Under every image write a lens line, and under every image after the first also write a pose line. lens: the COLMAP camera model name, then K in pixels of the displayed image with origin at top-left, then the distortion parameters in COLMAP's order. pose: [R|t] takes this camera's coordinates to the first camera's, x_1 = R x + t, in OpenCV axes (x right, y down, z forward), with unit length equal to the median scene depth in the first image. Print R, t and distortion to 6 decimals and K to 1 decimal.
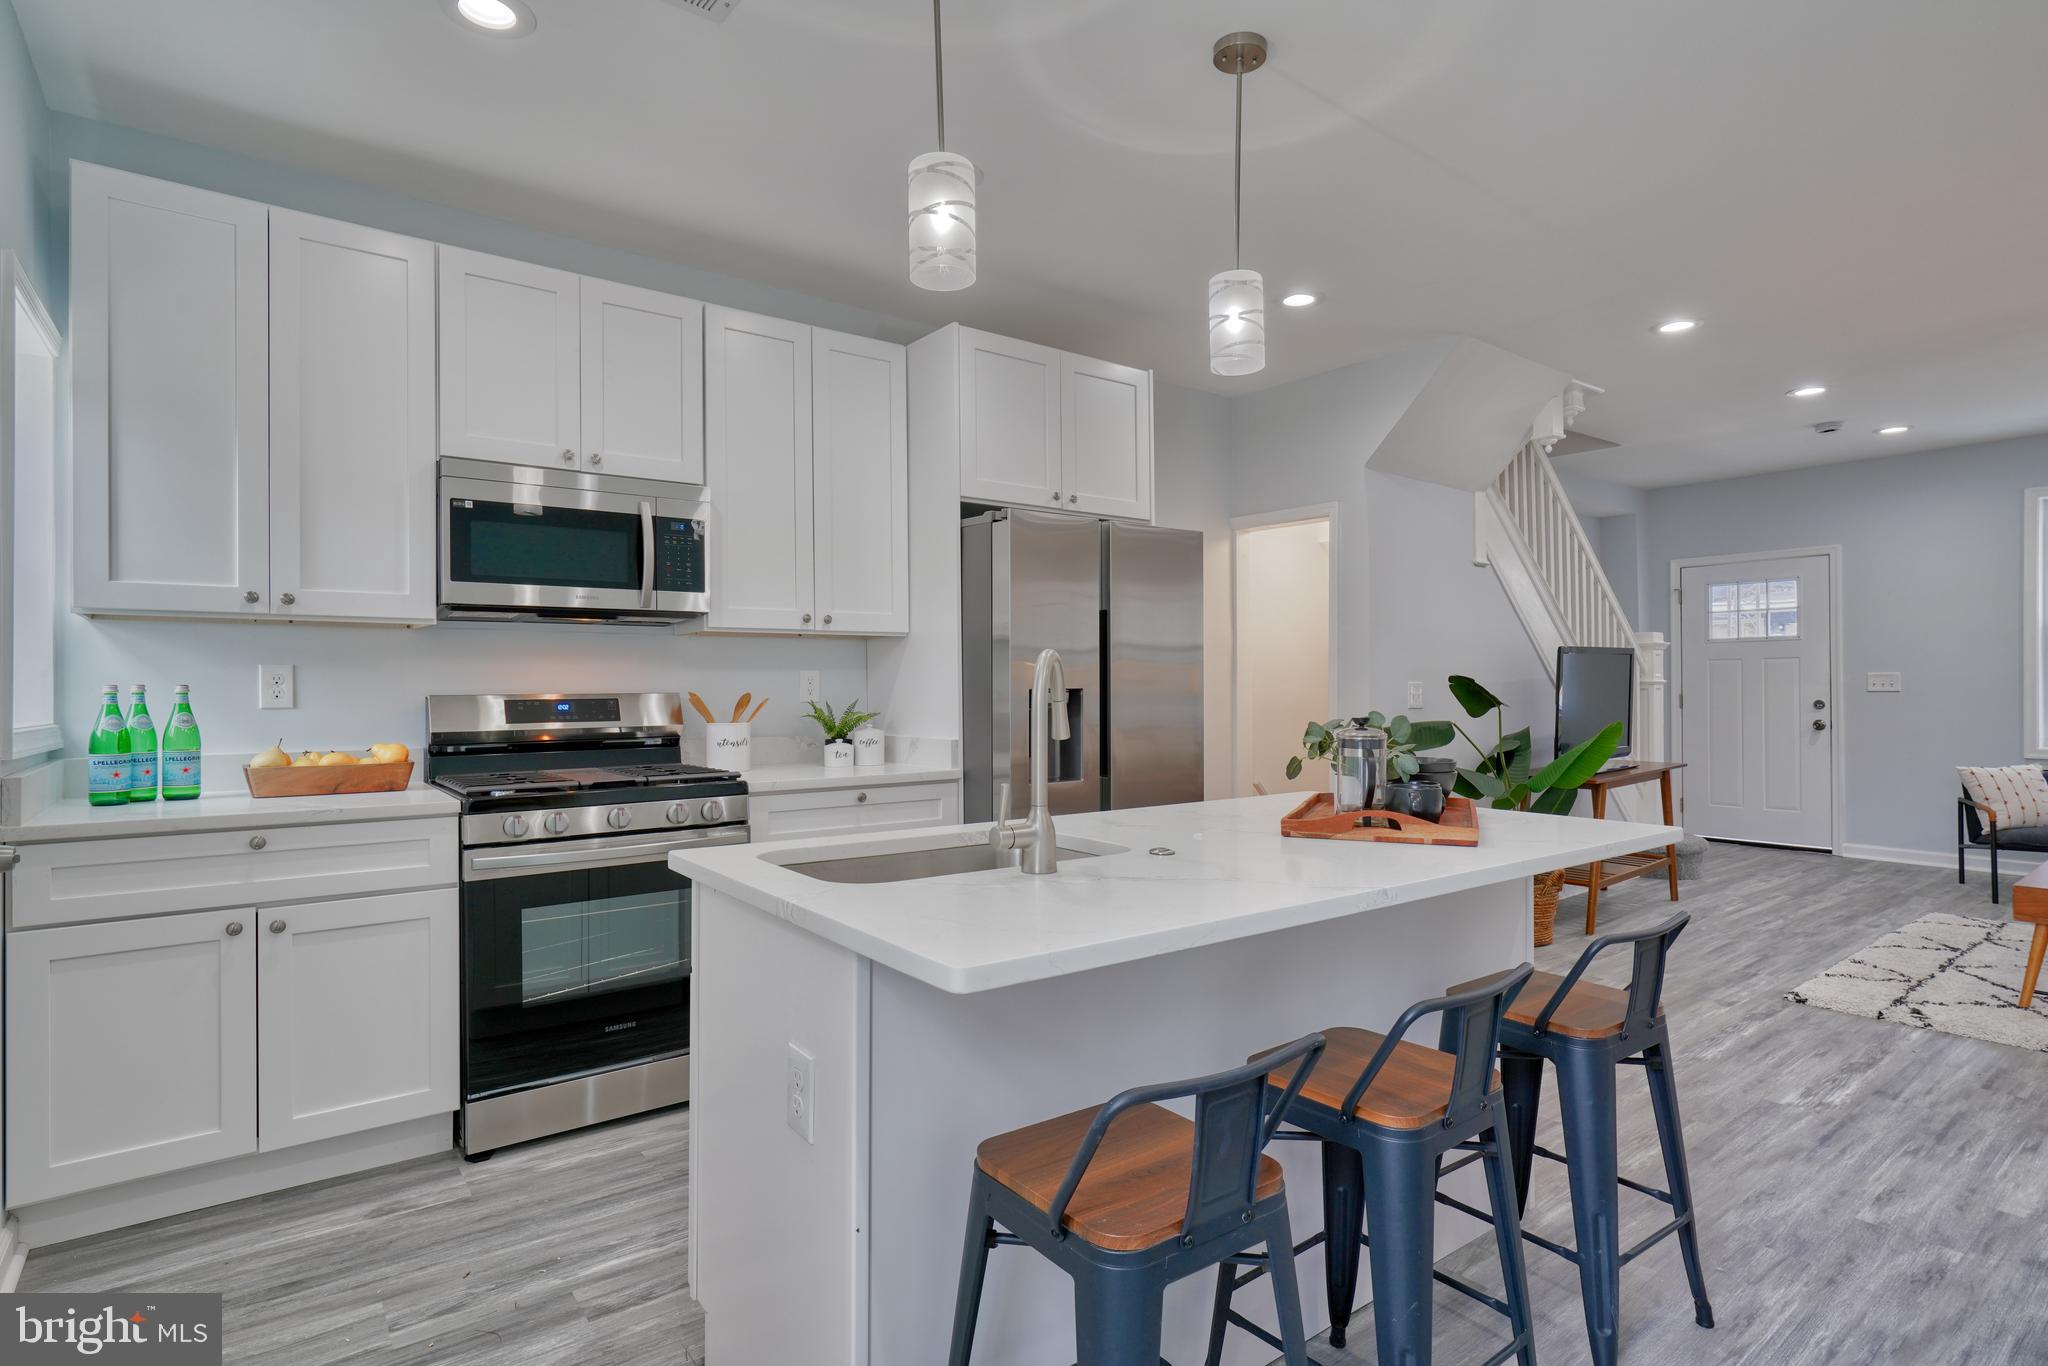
lens RADIAL K [[1027.0, 0, 987.8], [0, 1027.0, 690.4], [0, 0, 1]] dist [-0.012540, 0.002725]
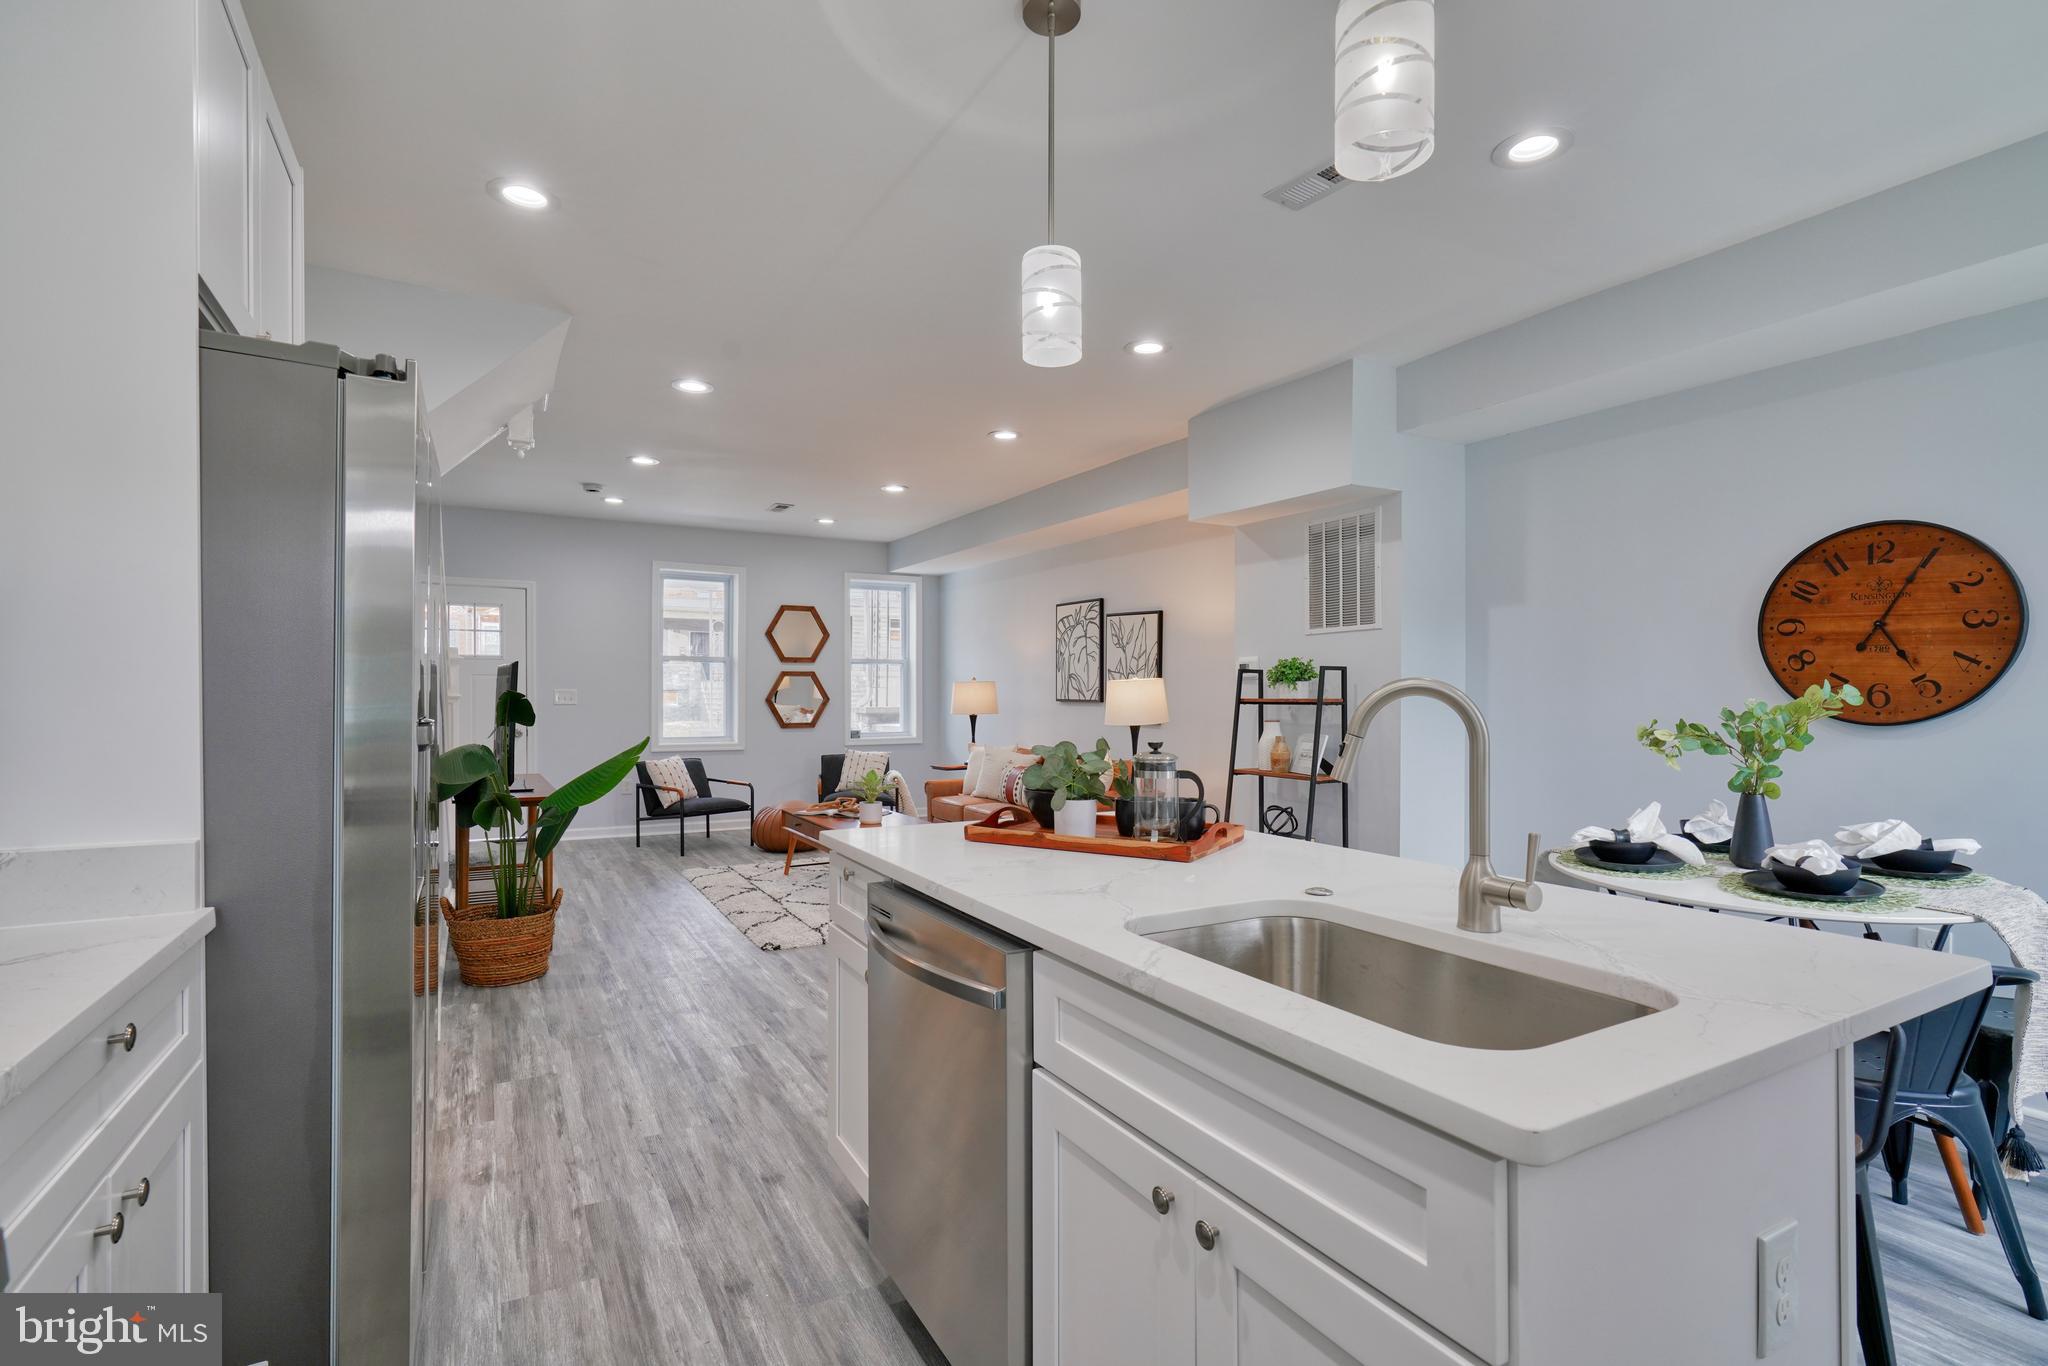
lens RADIAL K [[935.3, 0, 1030.4], [0, 935.3, 709.4], [0, 0, 1]] dist [-0.011862, 0.005429]
pose [[0.103460, -0.009330, 0.994590, -0.358472], [-0.002433, 0.999951, 0.009634, -0.009944], [-0.994631, -0.003417, 0.103432, 0.582747]]
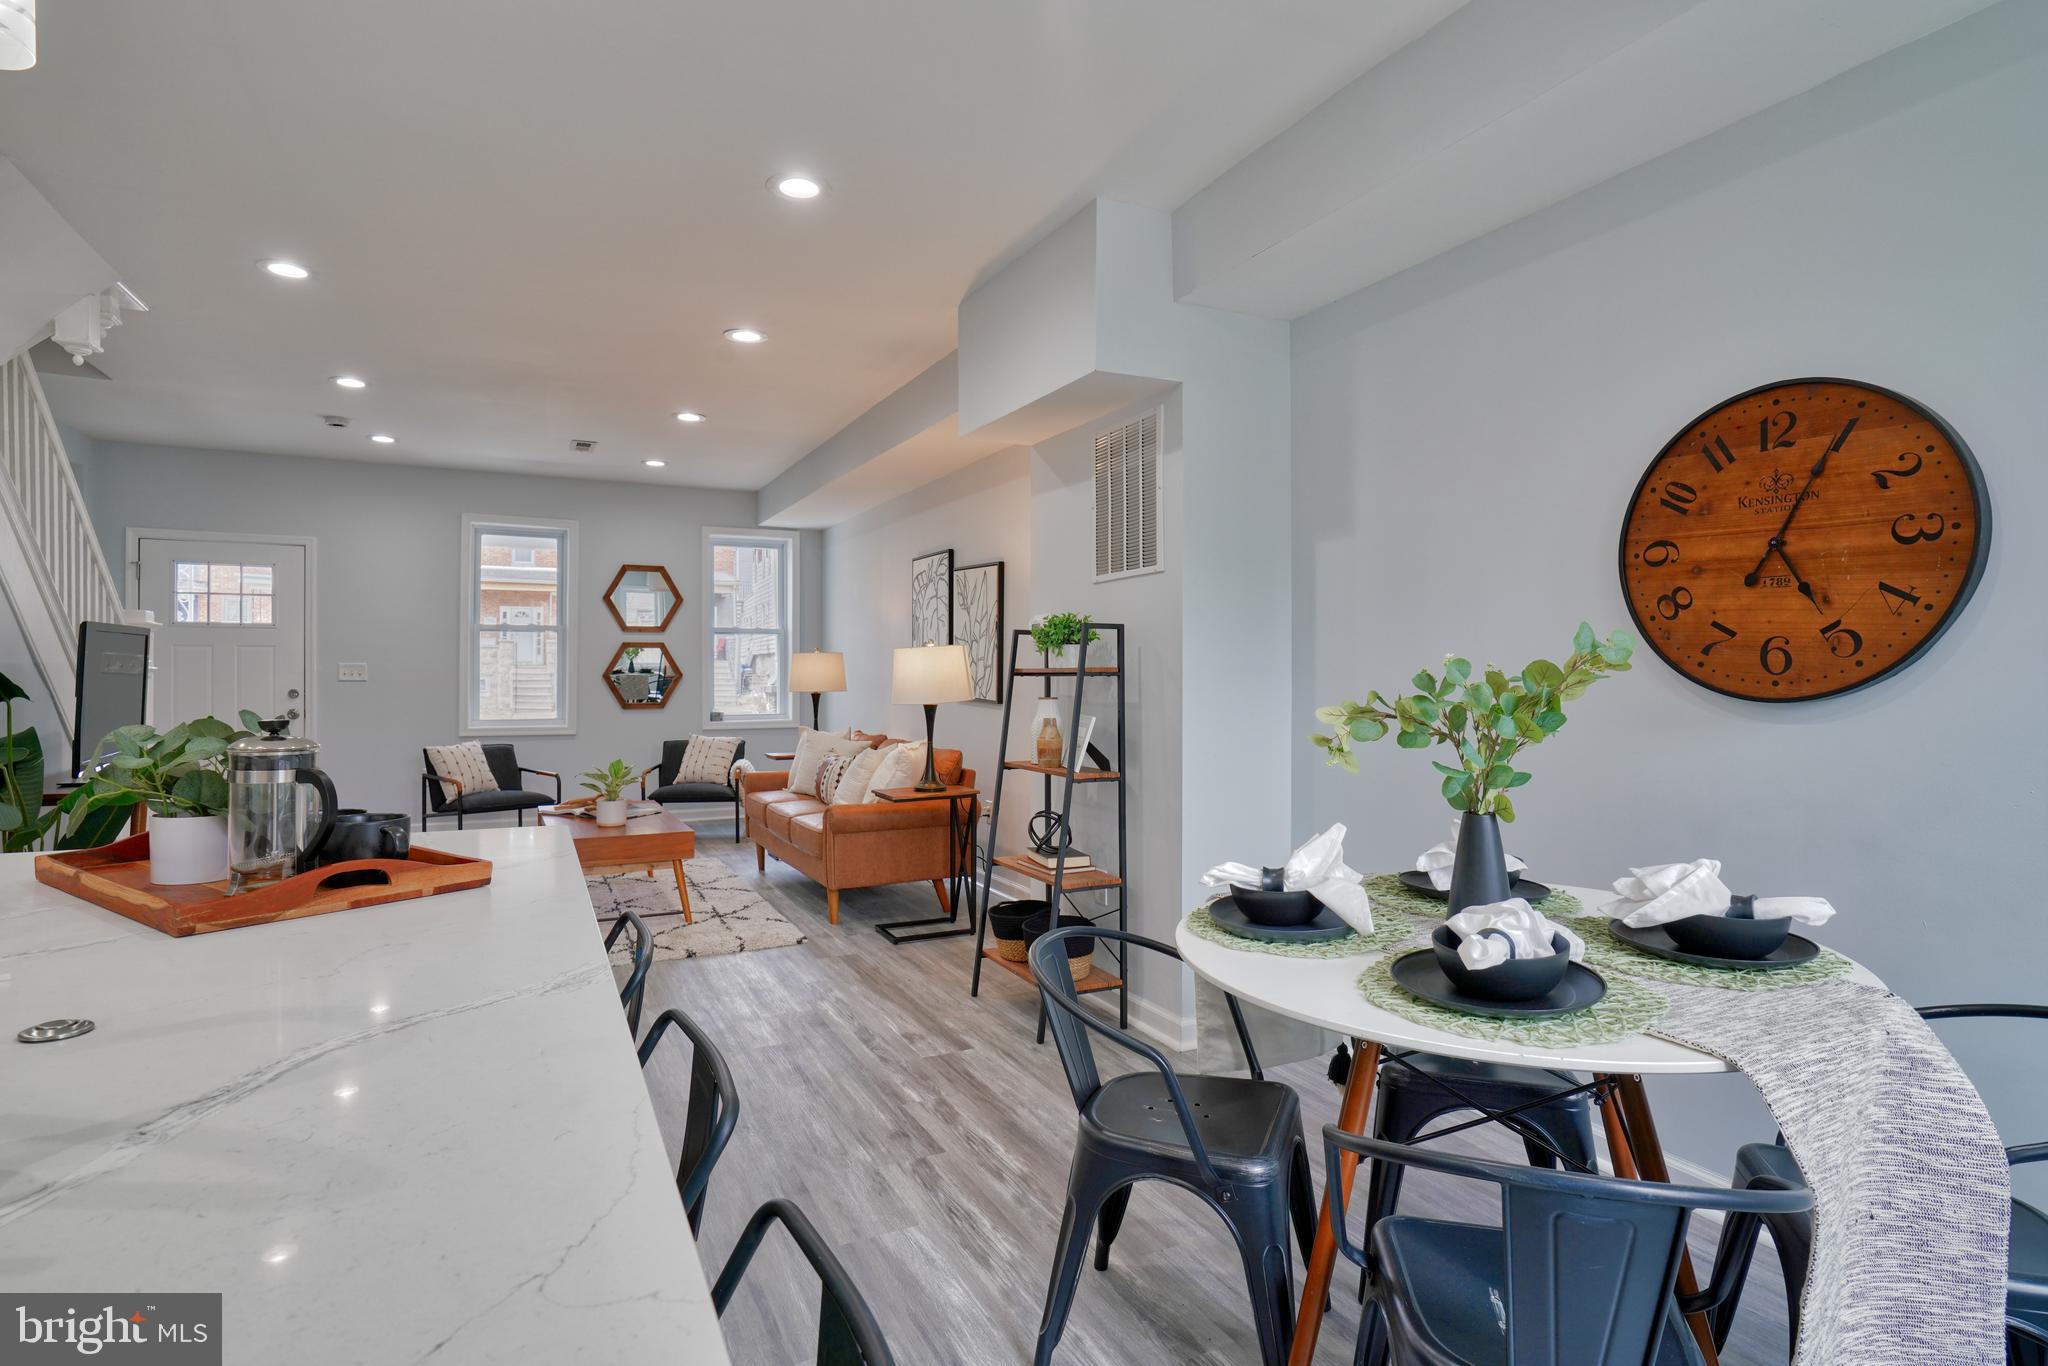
lens RADIAL K [[1027.0, 0, 1017.1], [0, 1027.0, 677.5], [0, 0, 1]] dist [-0.012540, 0.002725]
pose [[0.168861, 0.004898, 0.985628, -0.103609], [-0.003479, 0.999984, -0.004374, 0.000415], [-0.985634, -0.002691, 0.168876, 0.248411]]
